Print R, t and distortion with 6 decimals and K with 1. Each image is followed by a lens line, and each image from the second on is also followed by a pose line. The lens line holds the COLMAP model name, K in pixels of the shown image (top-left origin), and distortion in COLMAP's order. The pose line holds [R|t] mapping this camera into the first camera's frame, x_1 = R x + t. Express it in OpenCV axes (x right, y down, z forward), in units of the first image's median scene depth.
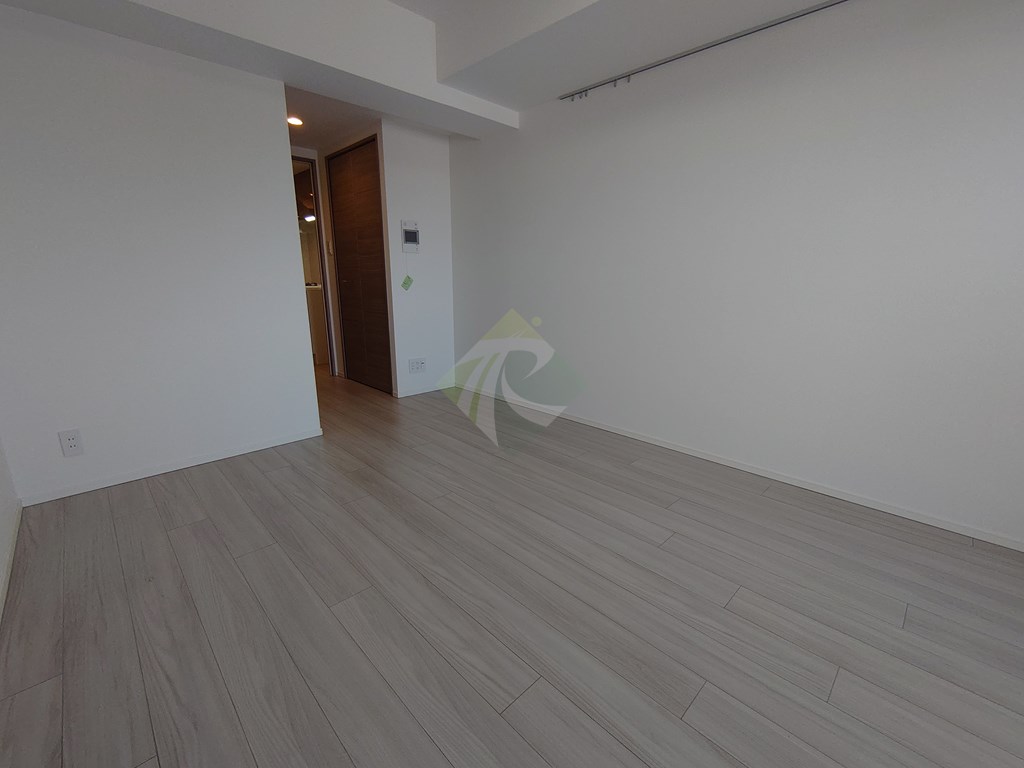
lens RADIAL K [[442.3, 0, 512.0], [0, 442.3, 384.0], [0, 0, 1]] dist [0.005485, -0.003946]
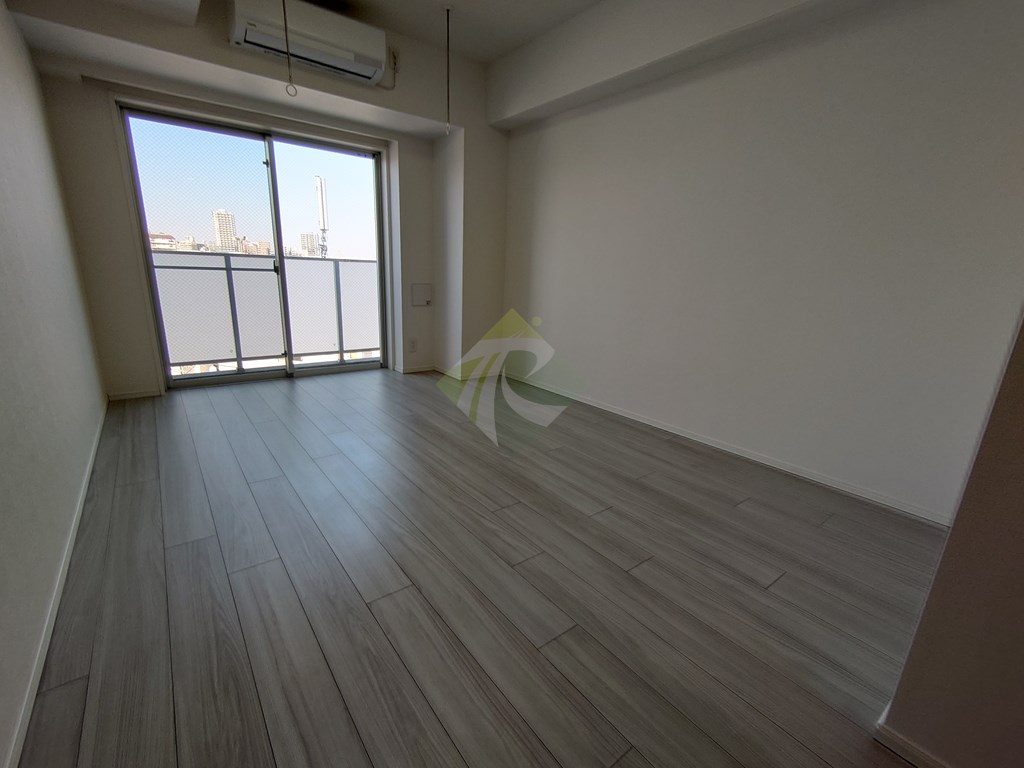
lens RADIAL K [[457.3, 0, 510.2], [0, 457.3, 383.3], [0, 0, 1]] dist [0.016963, 0.000080]
pose [[-0.991571, -0.070184, 0.108909, -0.223965], [-0.012353, 0.887956, 0.459763, -0.336328], [-0.128974, 0.454543, -0.881338, 1.502592]]
